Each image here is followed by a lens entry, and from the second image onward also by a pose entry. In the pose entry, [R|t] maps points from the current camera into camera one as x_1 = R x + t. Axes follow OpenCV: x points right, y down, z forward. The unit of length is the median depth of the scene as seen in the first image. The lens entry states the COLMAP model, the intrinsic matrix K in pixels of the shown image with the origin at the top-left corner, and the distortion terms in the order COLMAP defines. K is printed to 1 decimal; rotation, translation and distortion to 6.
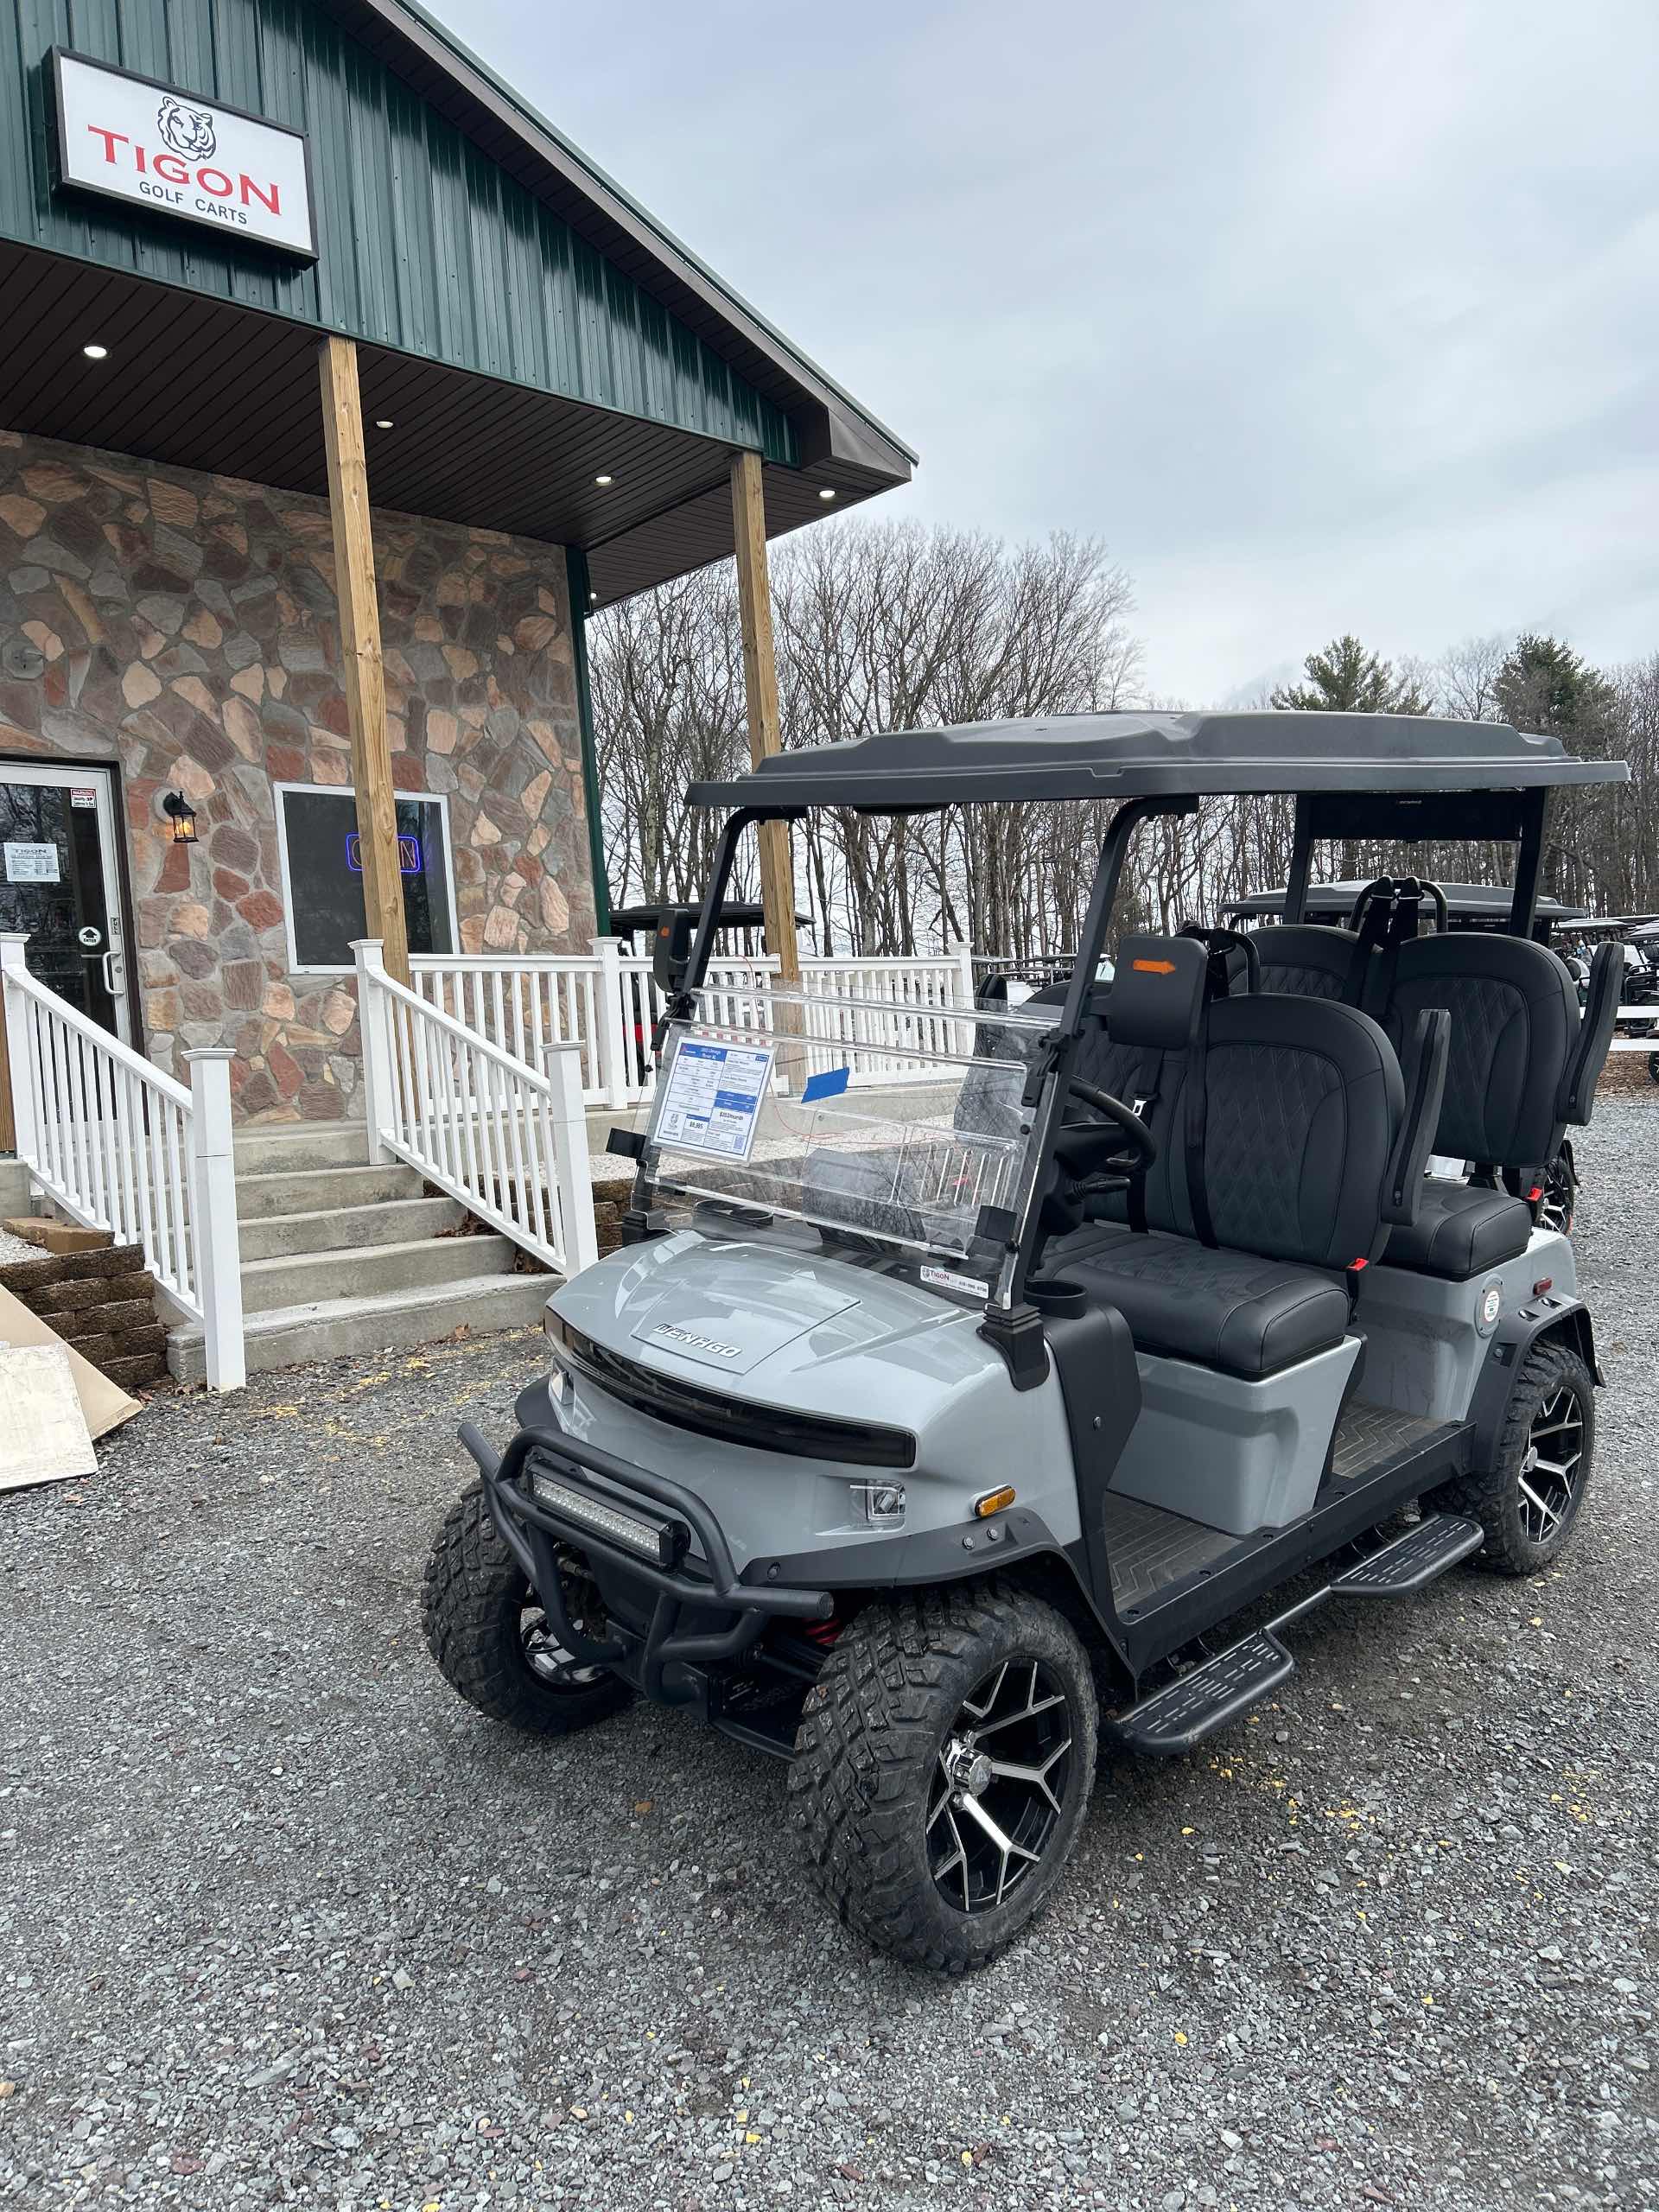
lens RADIAL K [[1657.2, 0, 817.8], [0, 1657.2, 1120.2], [0, 0, 1]] dist [0.057634, -0.074269]
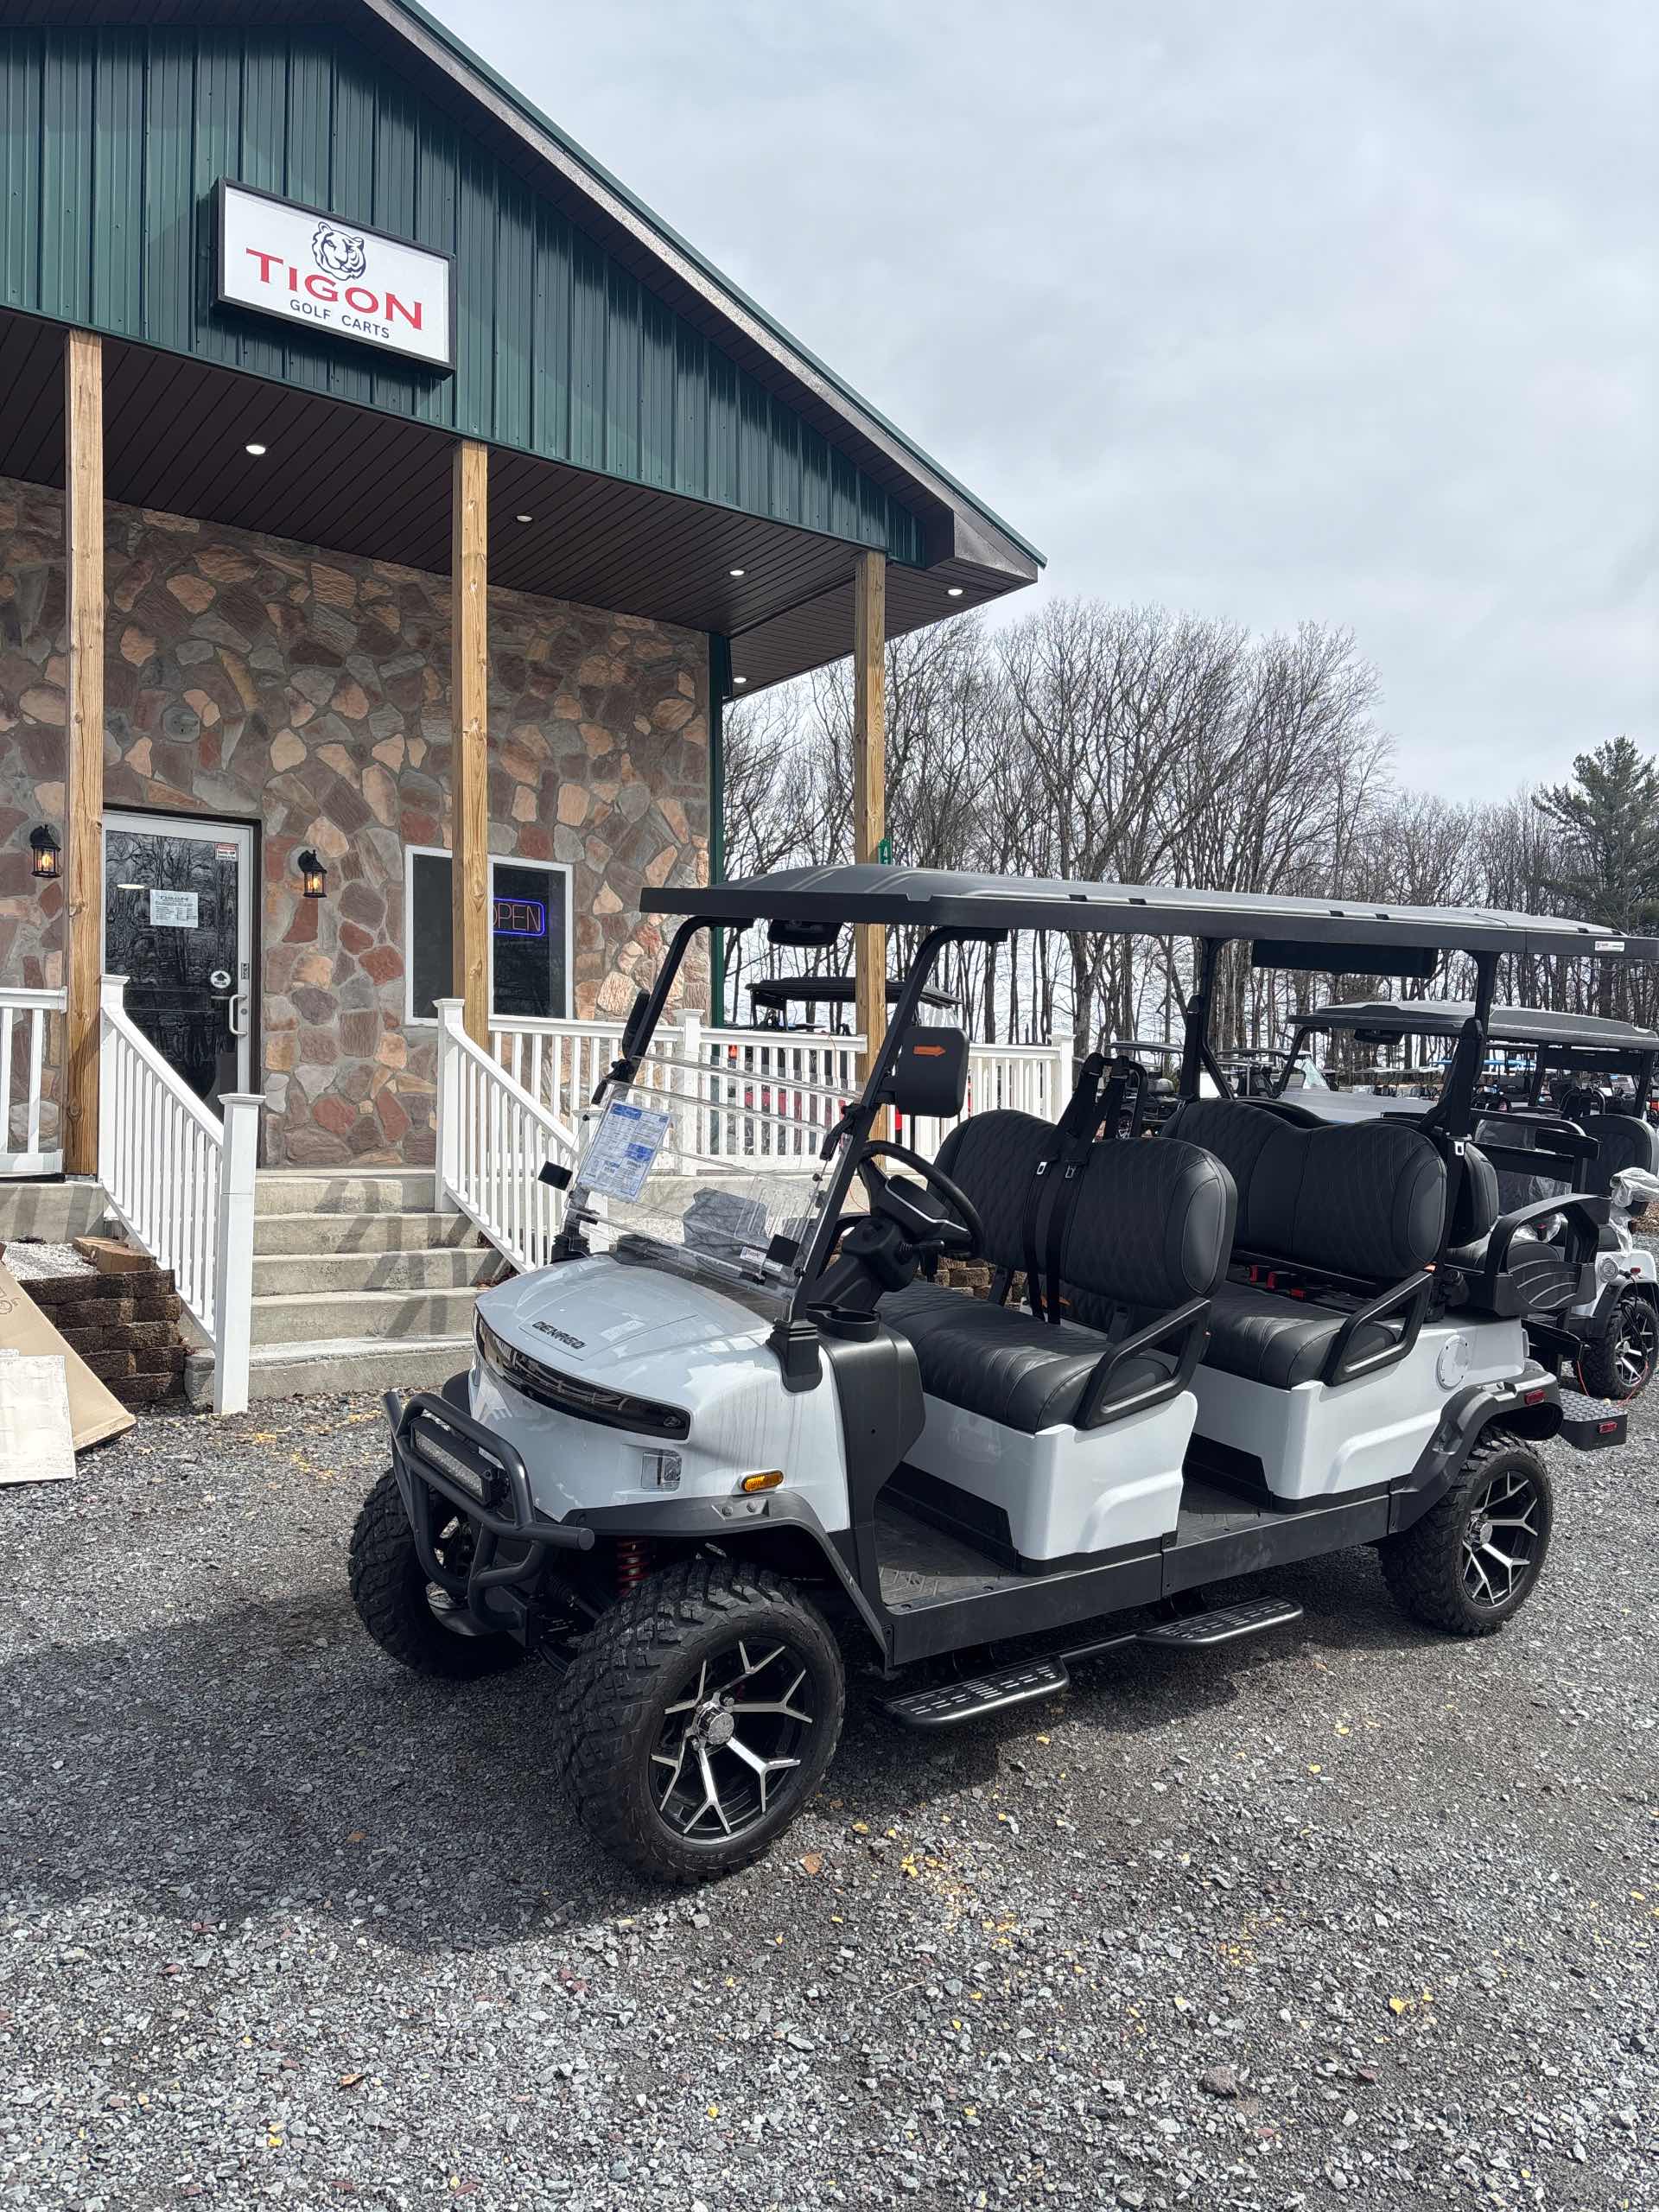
lens RADIAL K [[1668.9, 0, 834.2], [0, 1668.9, 1111.8], [0, 0, 1]] dist [0.025105, -0.010547]
pose [[0.989788, 0.068174, -0.125188, 0.093585], [-0.074049, 0.996332, -0.042880, -0.008060], [0.121806, 0.051713, 0.991206, -0.014389]]
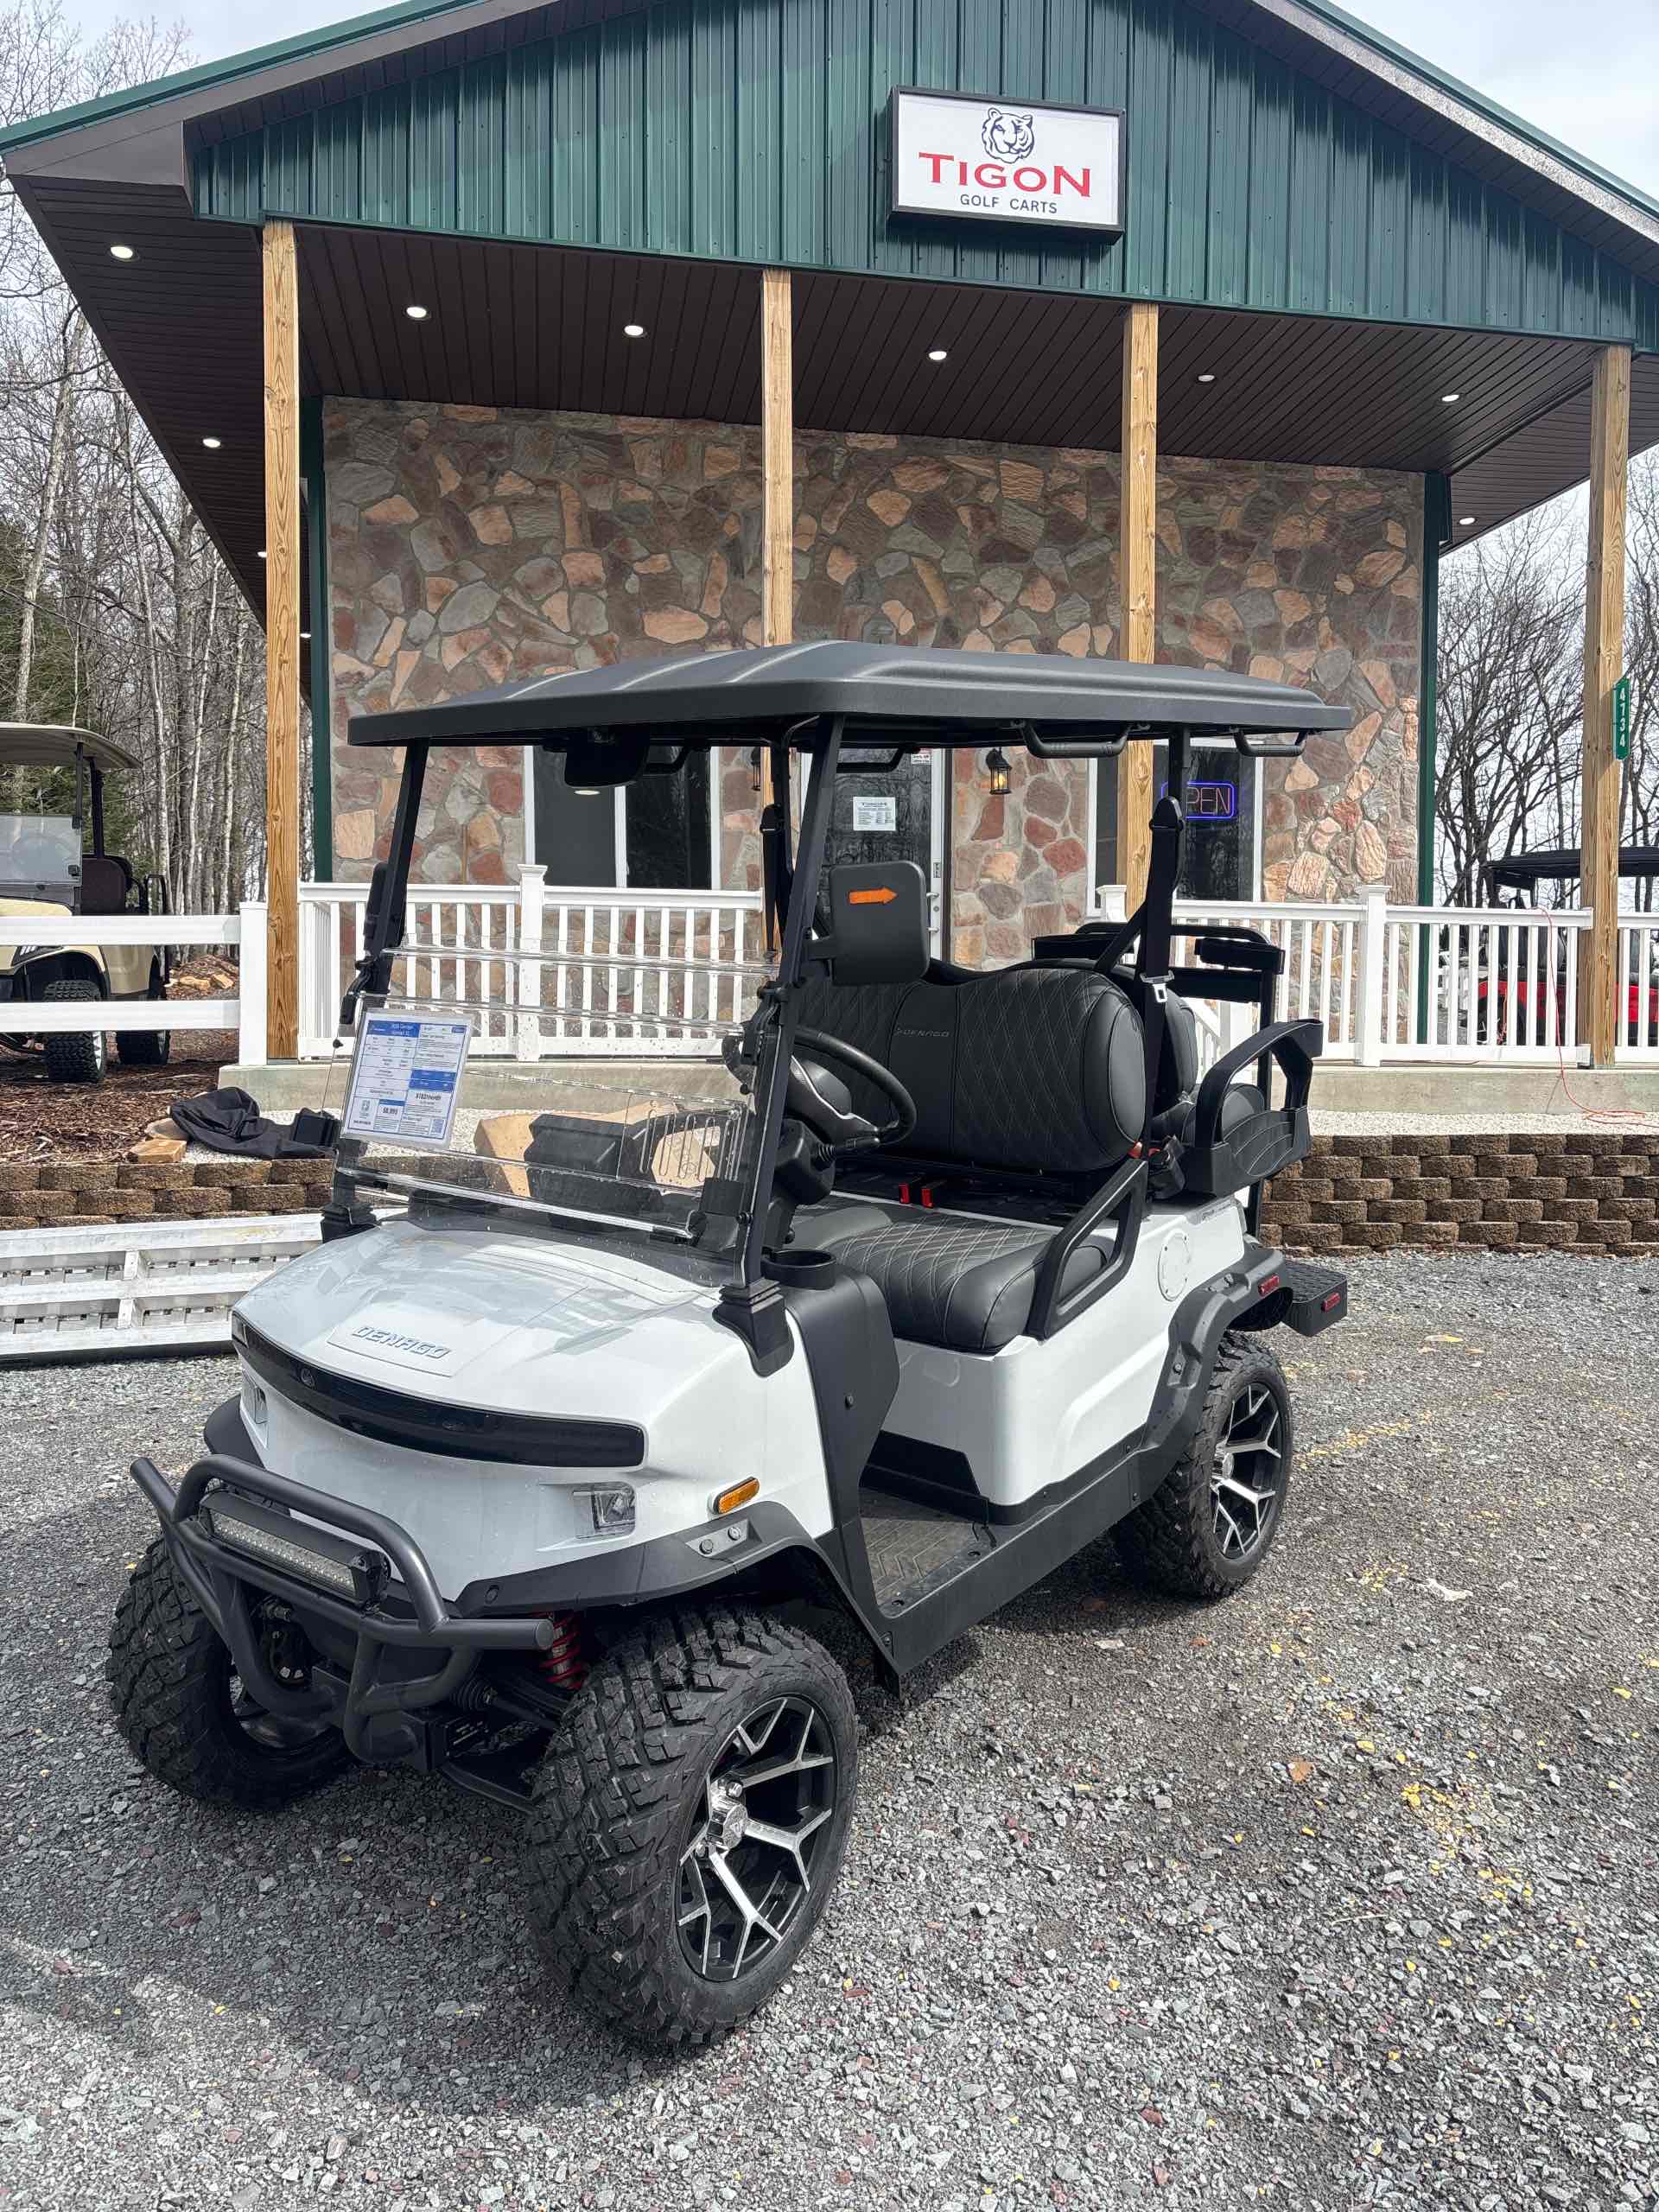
lens RADIAL K [[1657.2, 0, 817.8], [0, 1657.2, 1120.2], [0, 0, 1]] dist [0.057634, -0.074269]
pose [[0.833023, 0.096832, -0.544699, 0.139681], [-0.078795, 0.995292, 0.056431, -0.004187], [0.547599, -0.004088, 0.836731, 0.013523]]
